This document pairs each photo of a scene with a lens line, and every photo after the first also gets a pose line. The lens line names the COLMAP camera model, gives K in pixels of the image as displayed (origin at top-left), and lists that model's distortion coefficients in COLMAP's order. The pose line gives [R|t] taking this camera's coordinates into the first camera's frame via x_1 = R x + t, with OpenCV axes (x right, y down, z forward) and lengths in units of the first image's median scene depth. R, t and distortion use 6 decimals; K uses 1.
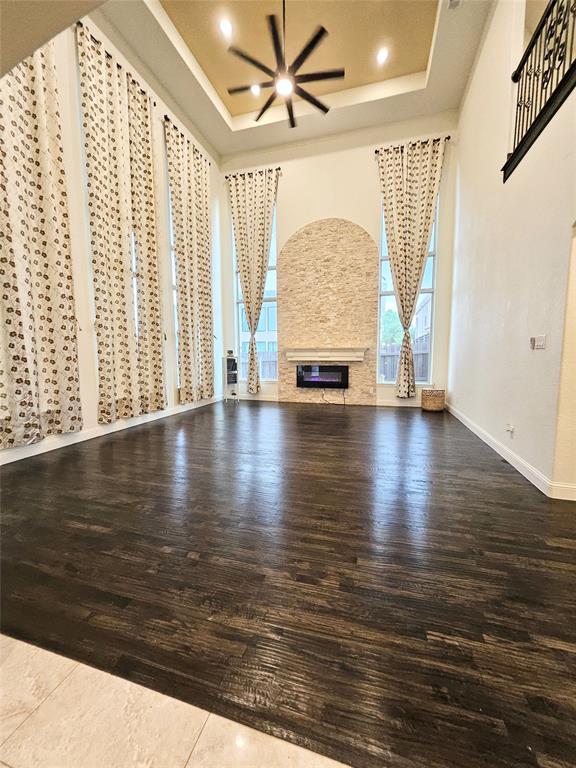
lens RADIAL K [[302.8, 0, 294.3], [0, 302.8, 384.3], [0, 0, 1]] dist [-0.000065, -0.002200]
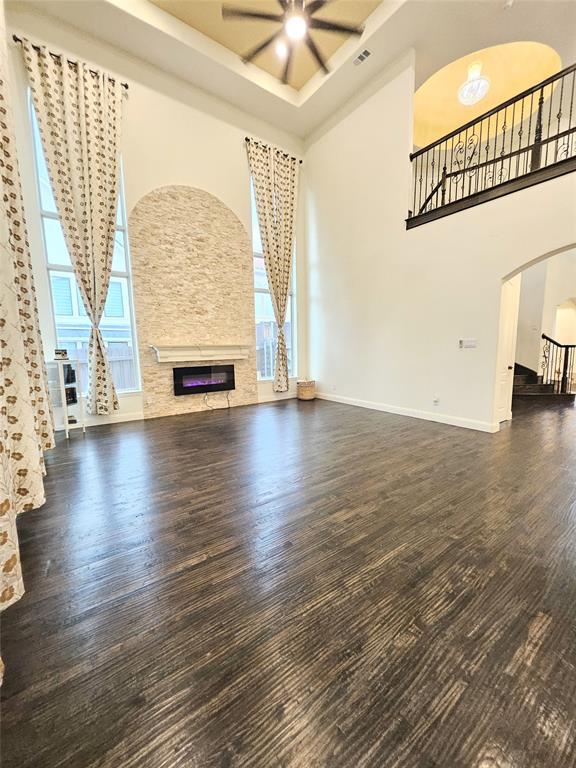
lens RADIAL K [[302.8, 0, 293.0], [0, 302.8, 383.1], [0, 0, 1]] dist [-0.000065, -0.002200]
pose [[0.611779, -0.103168, 0.784272, -0.422431], [0.091972, 0.994011, 0.059015, -0.041865], [-0.785664, 0.036027, 0.617604, 0.292095]]
